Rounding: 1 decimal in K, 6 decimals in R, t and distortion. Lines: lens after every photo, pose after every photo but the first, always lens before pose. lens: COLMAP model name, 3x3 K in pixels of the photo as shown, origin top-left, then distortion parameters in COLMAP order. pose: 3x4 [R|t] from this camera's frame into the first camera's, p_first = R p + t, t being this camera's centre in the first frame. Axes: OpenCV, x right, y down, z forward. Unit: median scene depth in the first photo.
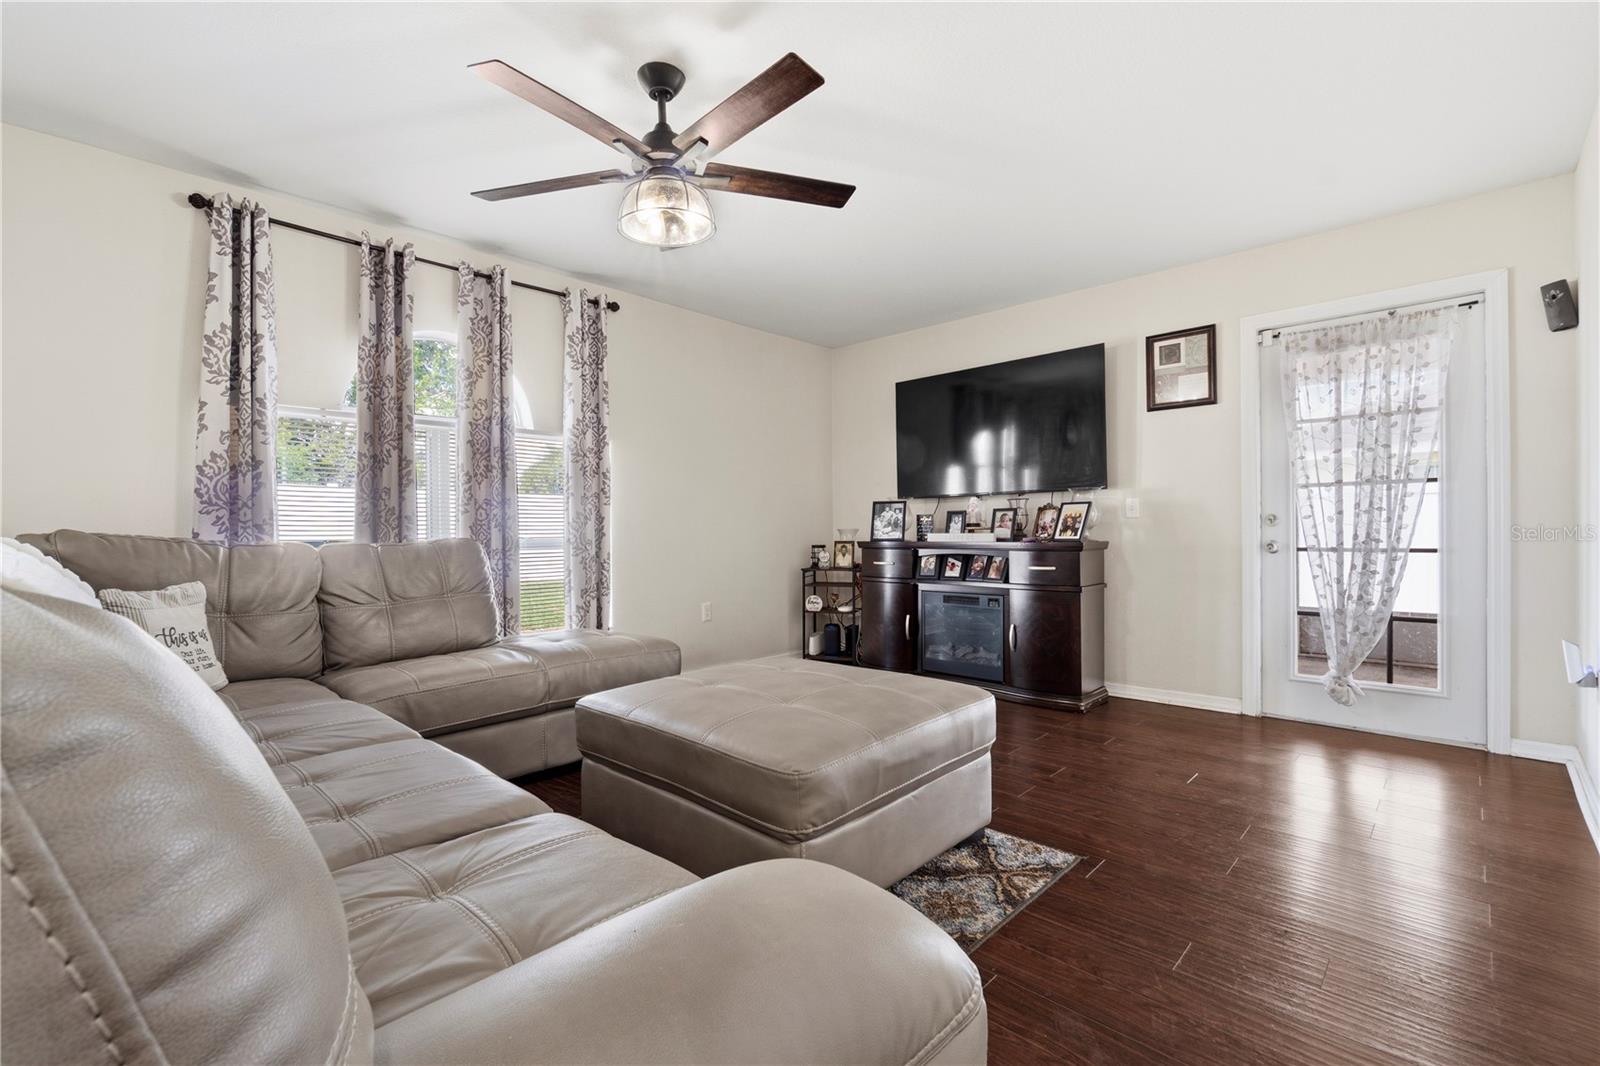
lens RADIAL K [[696.0, 0, 790.7], [0, 696.0, 534.9], [0, 0, 1]] dist [-0.002446, -0.000075]
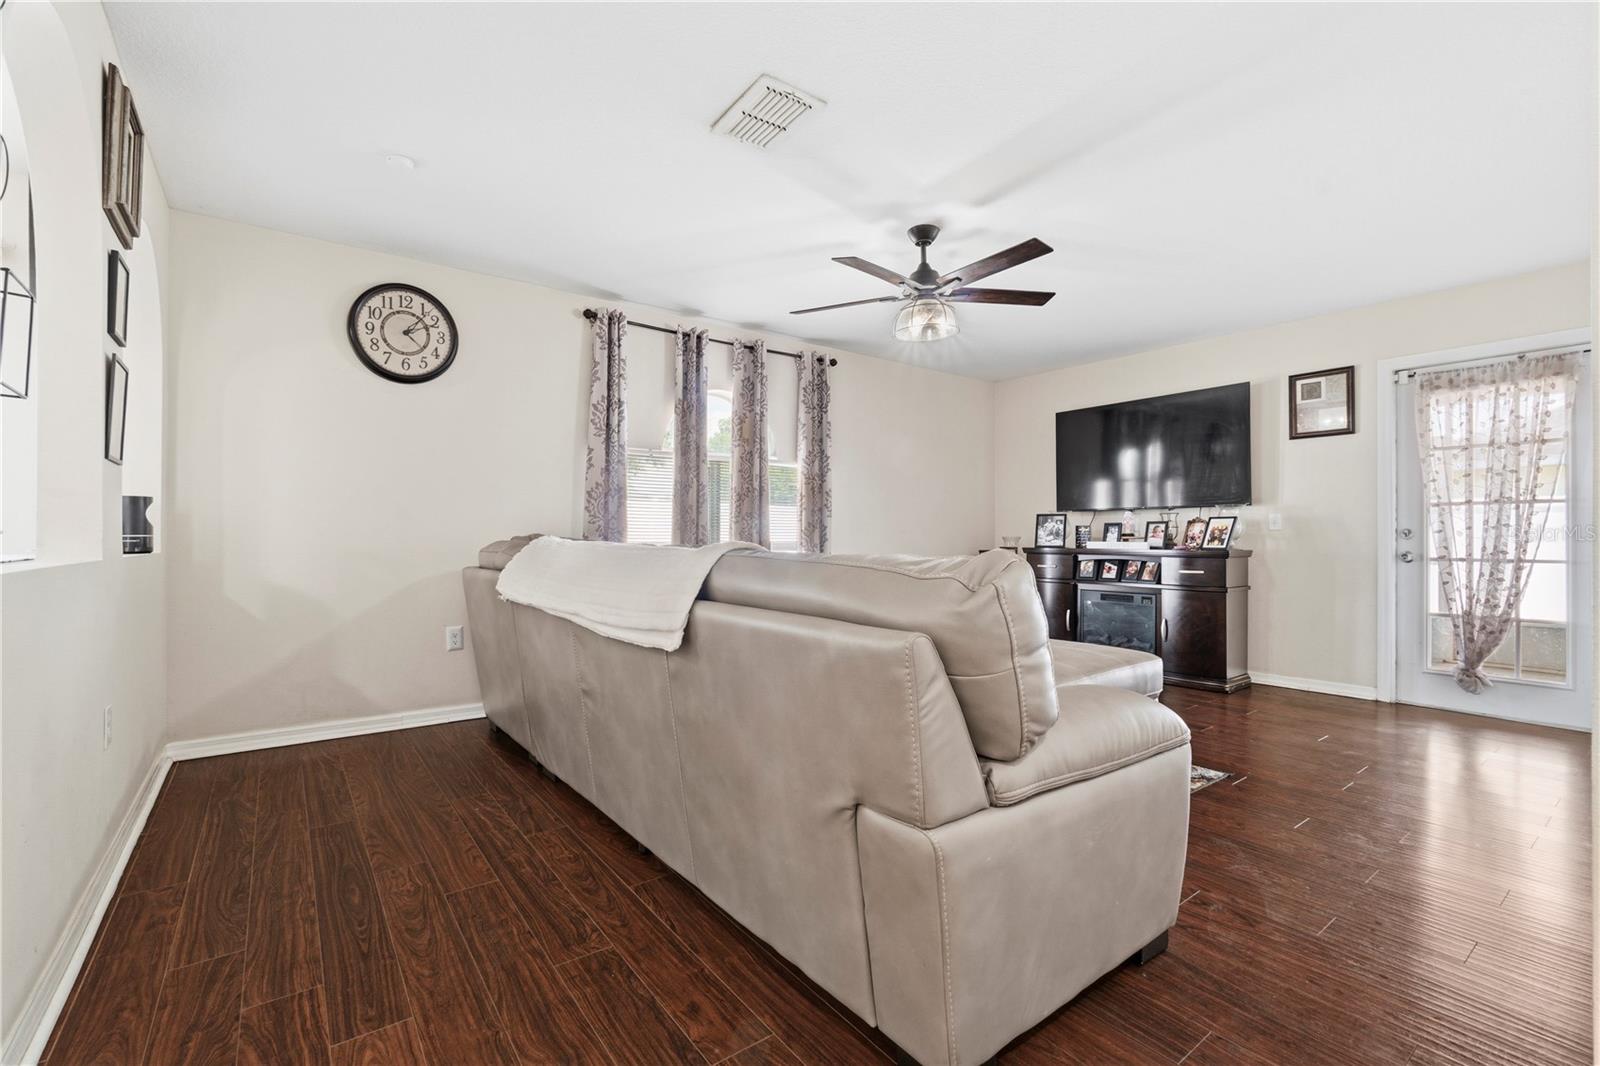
lens RADIAL K [[687.7, 0, 798.3], [0, 687.7, 536.7], [0, 0, 1]] dist [0.001435, 0.000063]
pose [[0.987673, 0.010128, -0.156205, -0.134418], [-0.010845, 0.999934, -0.003740, -0.001094], [0.156157, 0.005388, 0.987718, -0.301502]]
